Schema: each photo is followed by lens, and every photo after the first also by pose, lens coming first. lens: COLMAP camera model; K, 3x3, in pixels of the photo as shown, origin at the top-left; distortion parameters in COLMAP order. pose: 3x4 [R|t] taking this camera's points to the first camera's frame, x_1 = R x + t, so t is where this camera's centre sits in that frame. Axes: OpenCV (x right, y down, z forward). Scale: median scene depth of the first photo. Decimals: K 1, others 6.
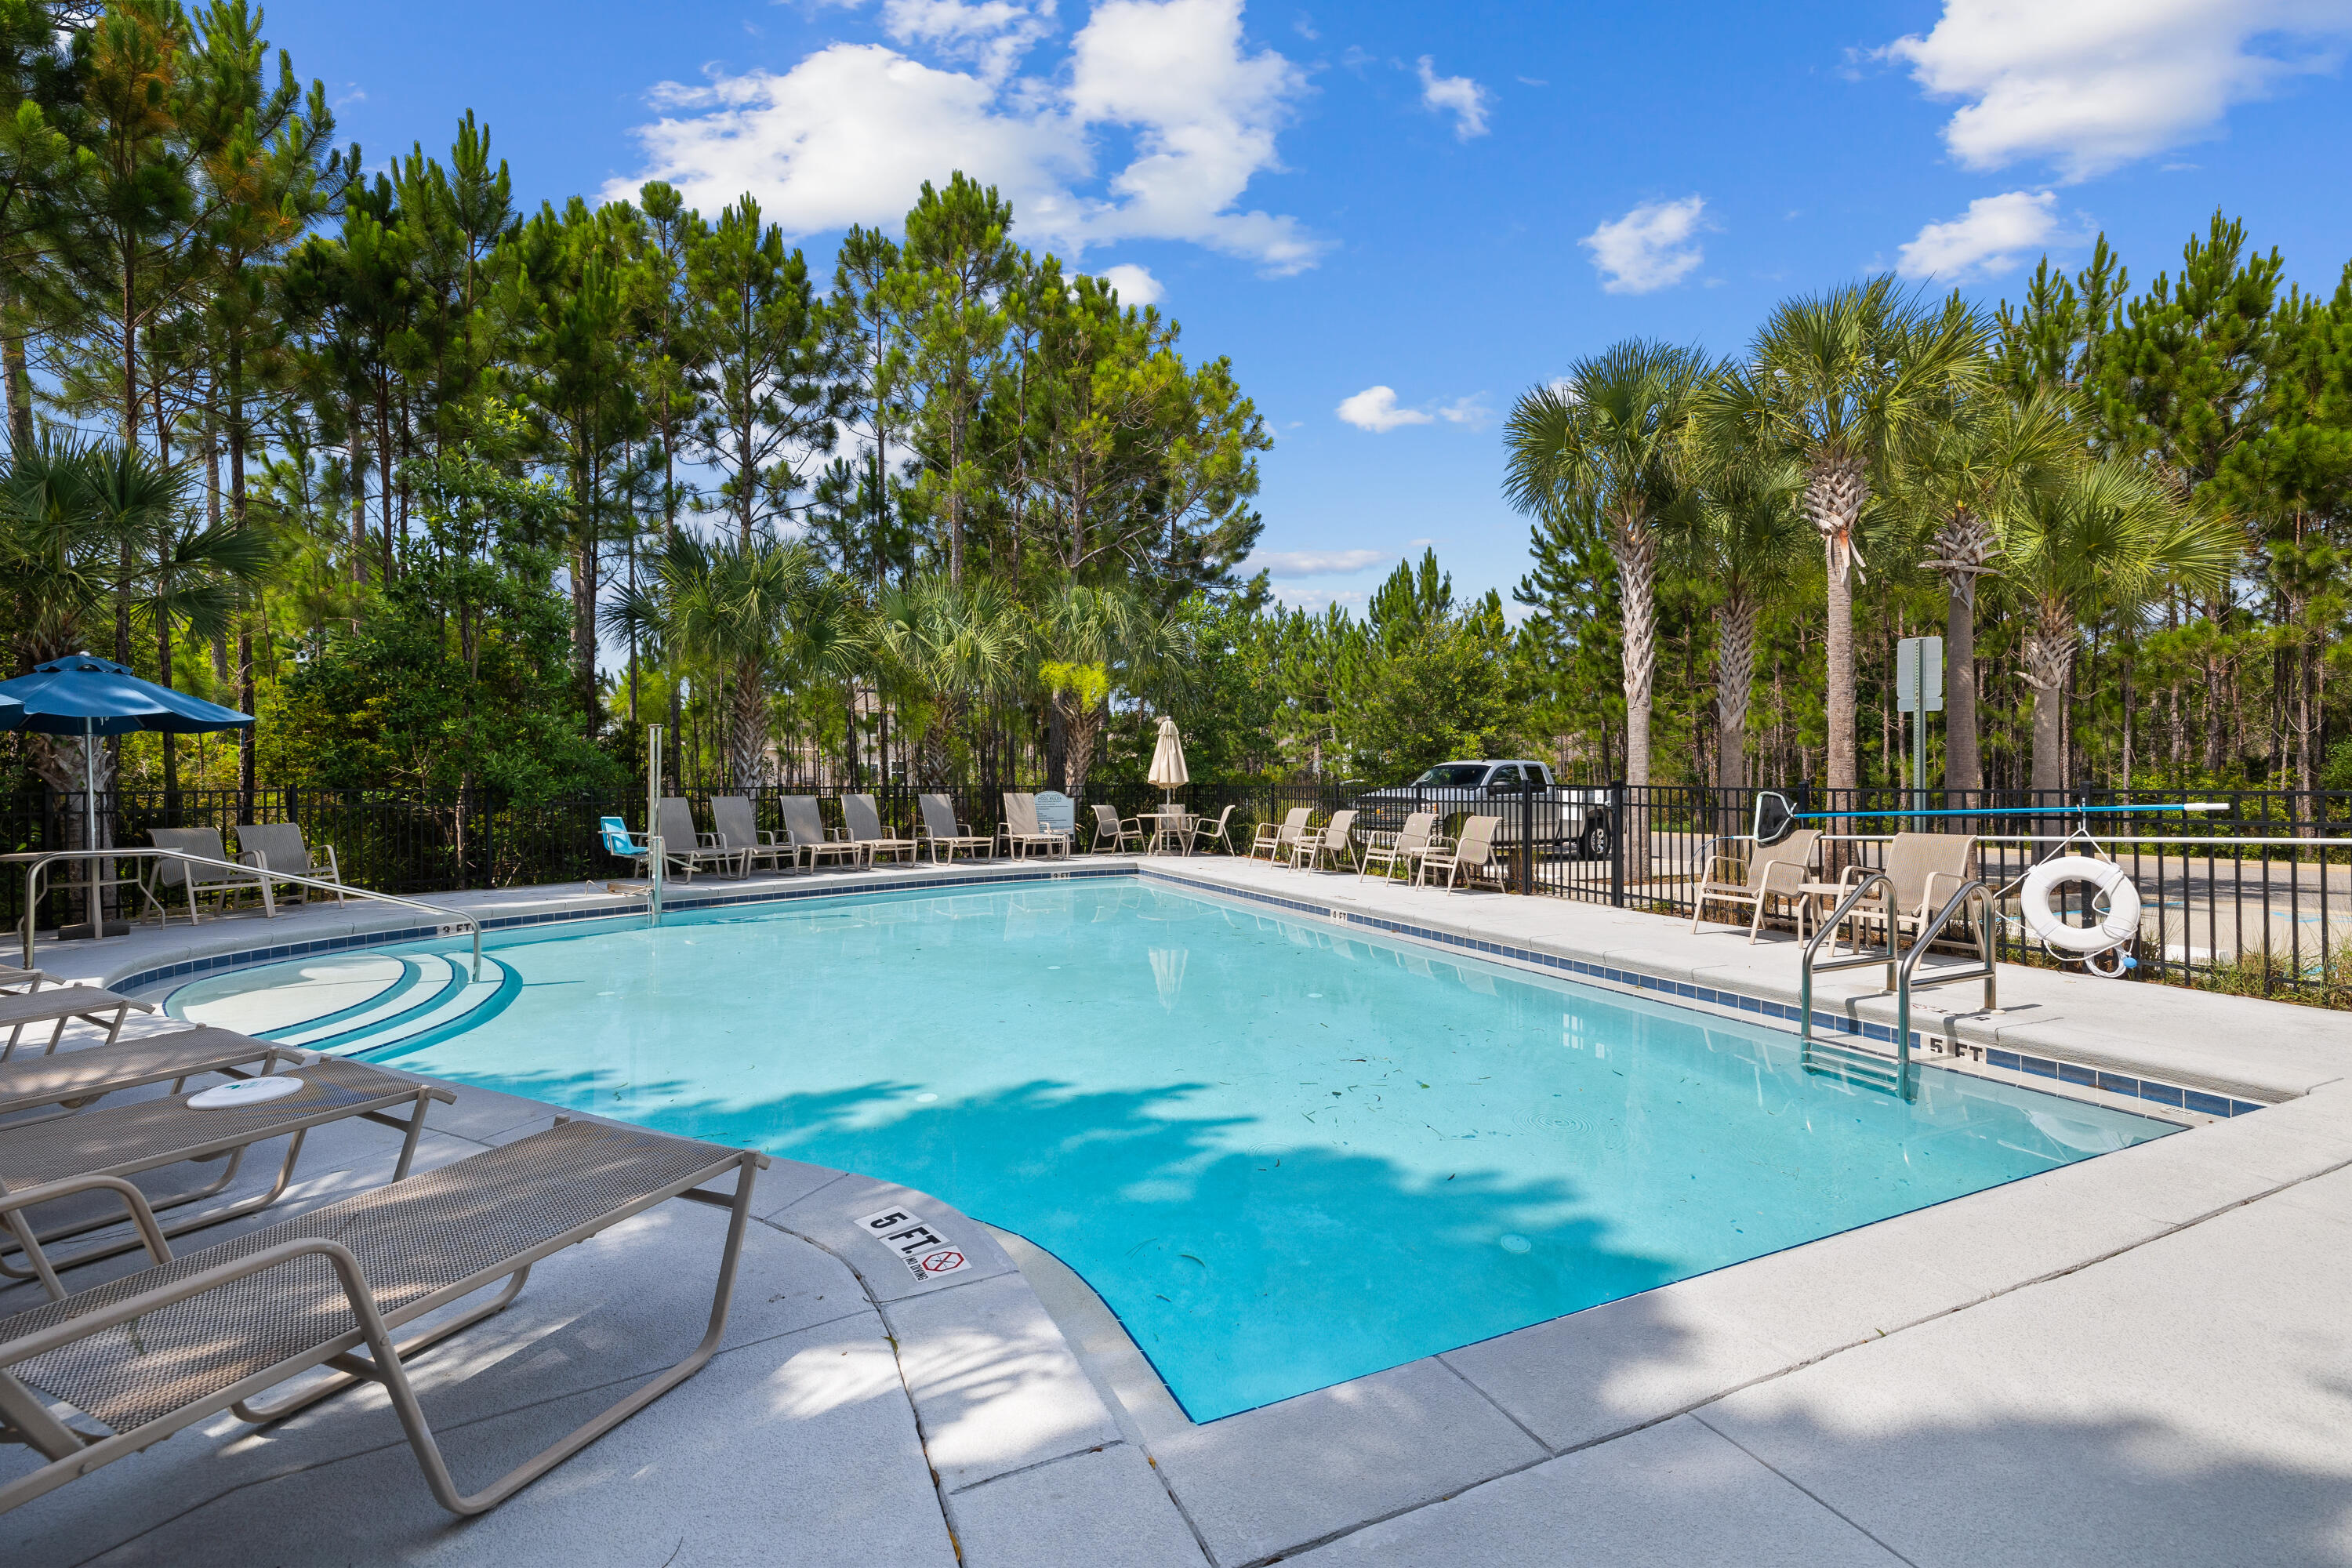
lens RADIAL K [[996.2, 0, 1176.0], [0, 996.2, 784.0], [0, 0, 1]] dist [0.001468, 0.000138]
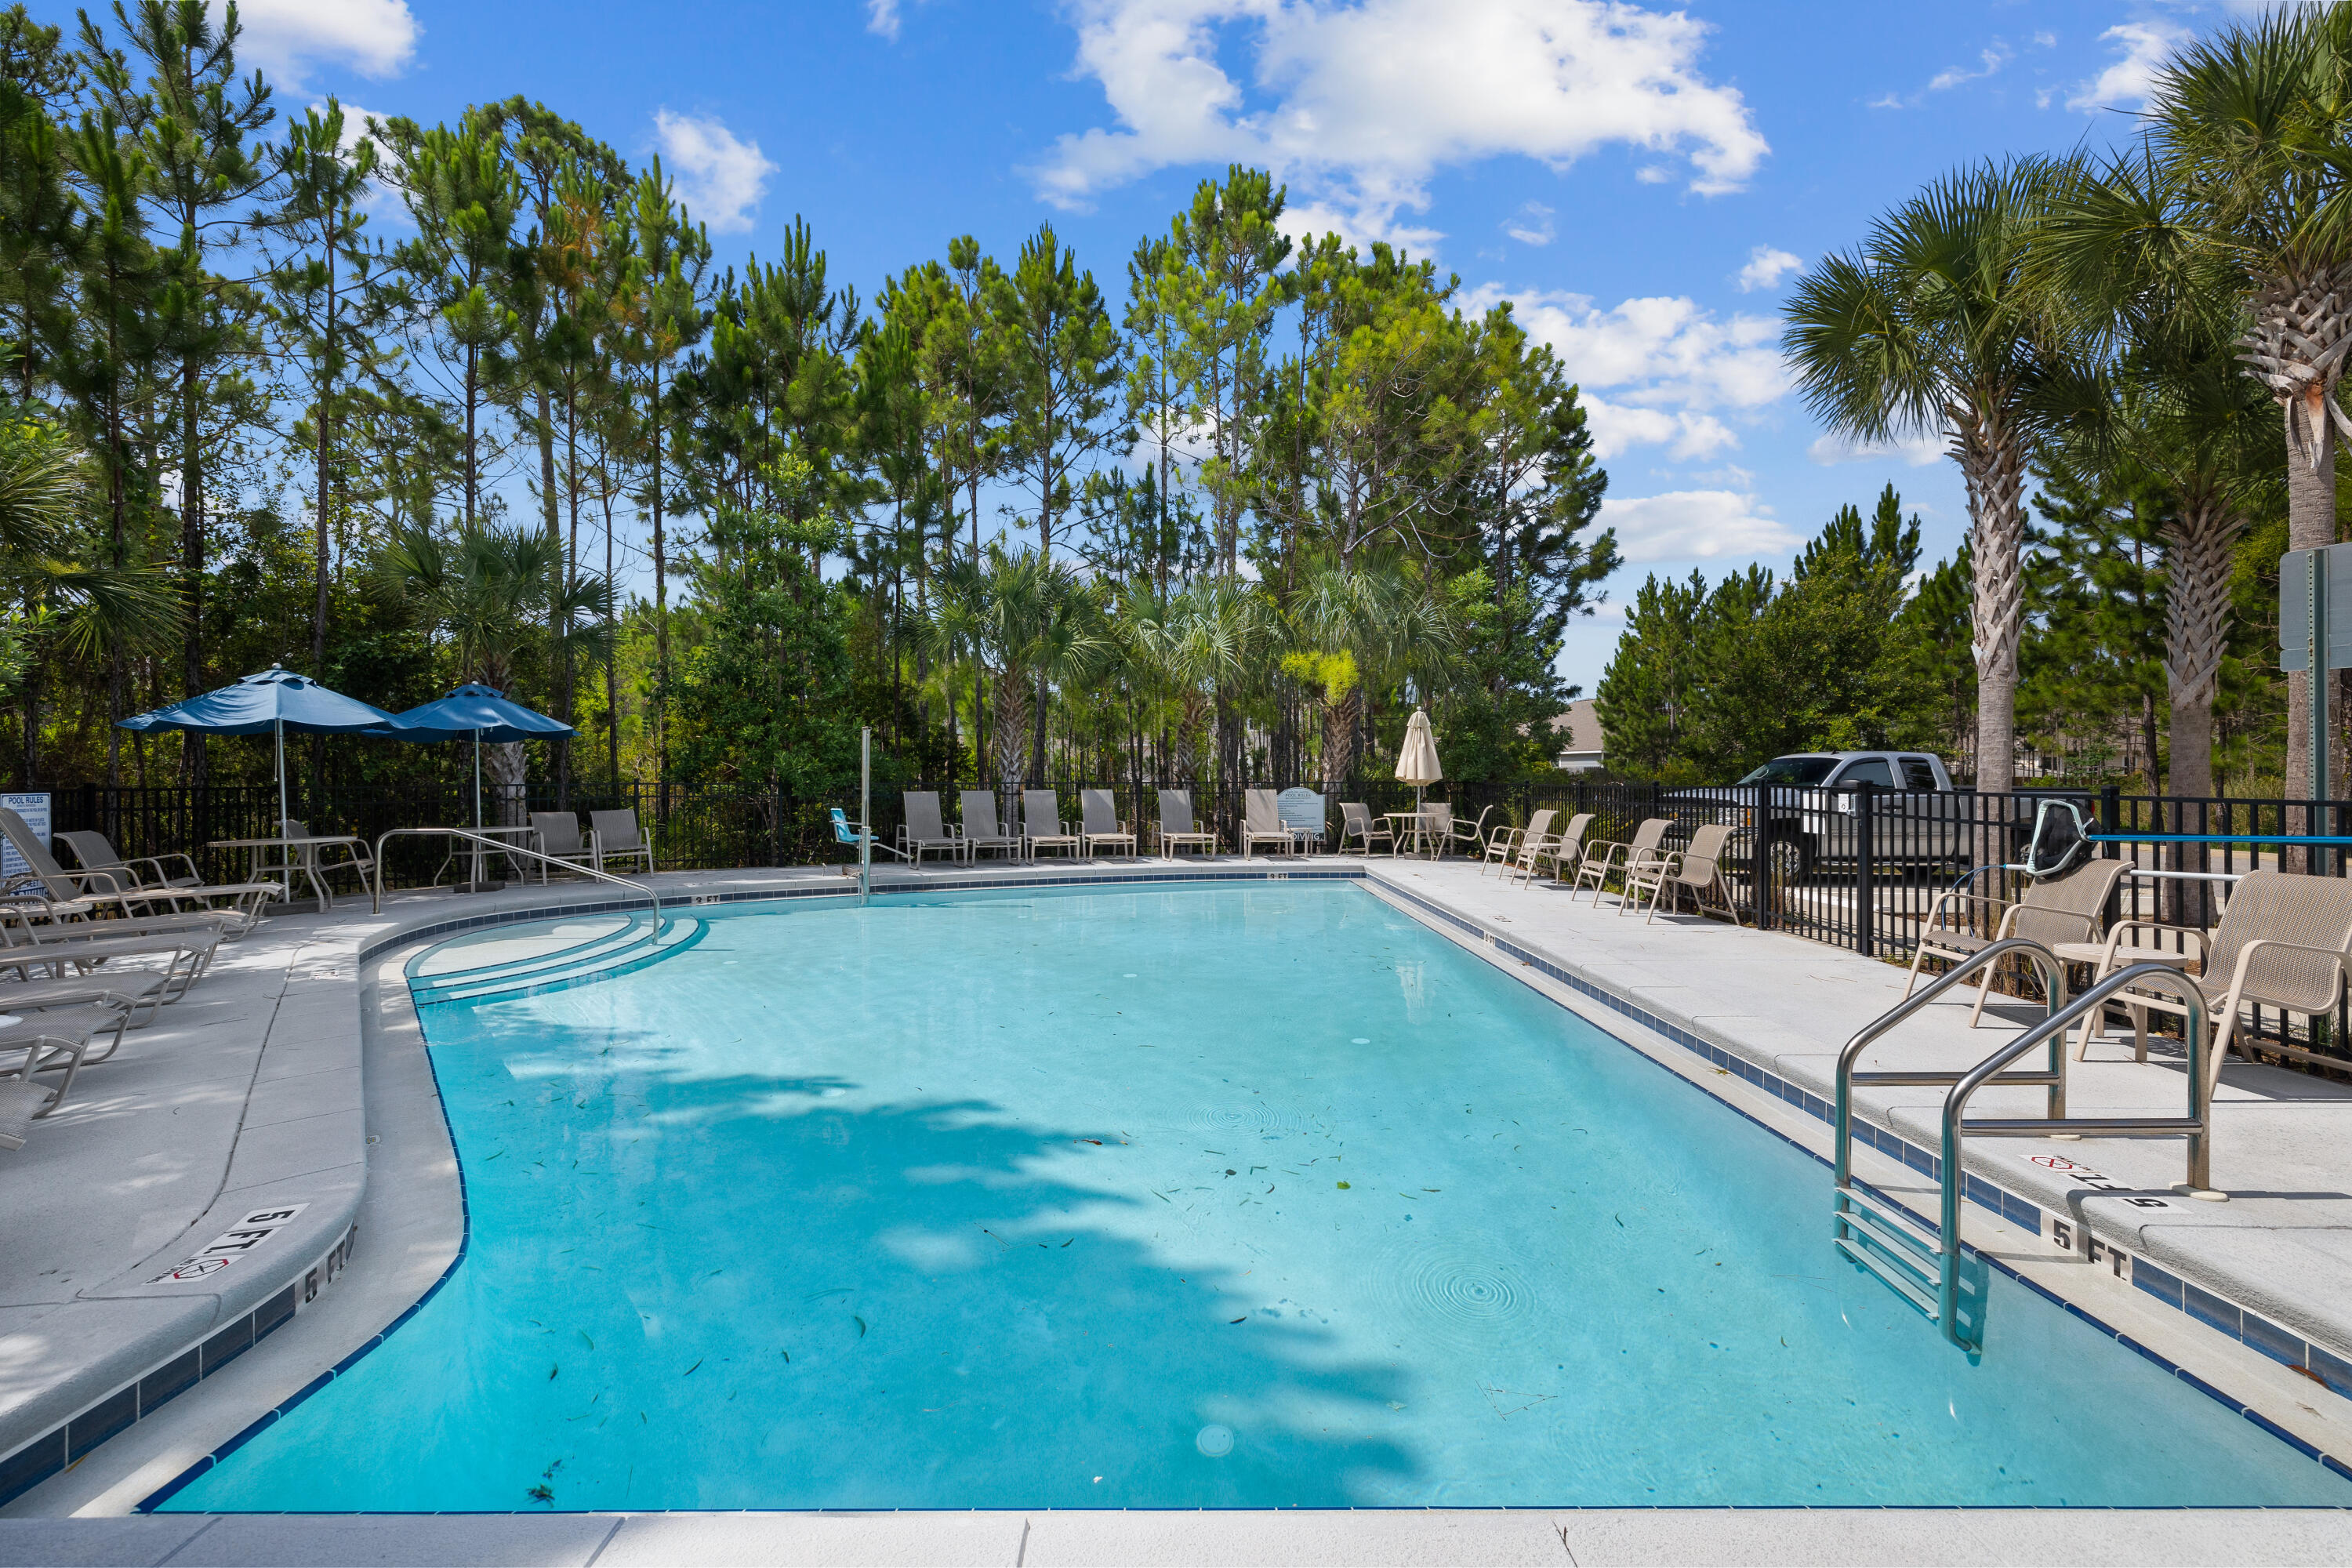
lens RADIAL K [[996.2, 0, 1176.0], [0, 996.2, 784.0], [0, 0, 1]] dist [0.001468, 0.000138]
pose [[0.911279, 0.005855, -0.411747, 0.205032], [-0.003020, 0.999967, 0.007535, -0.003806], [0.411778, -0.005623, 0.911267, 0.094117]]
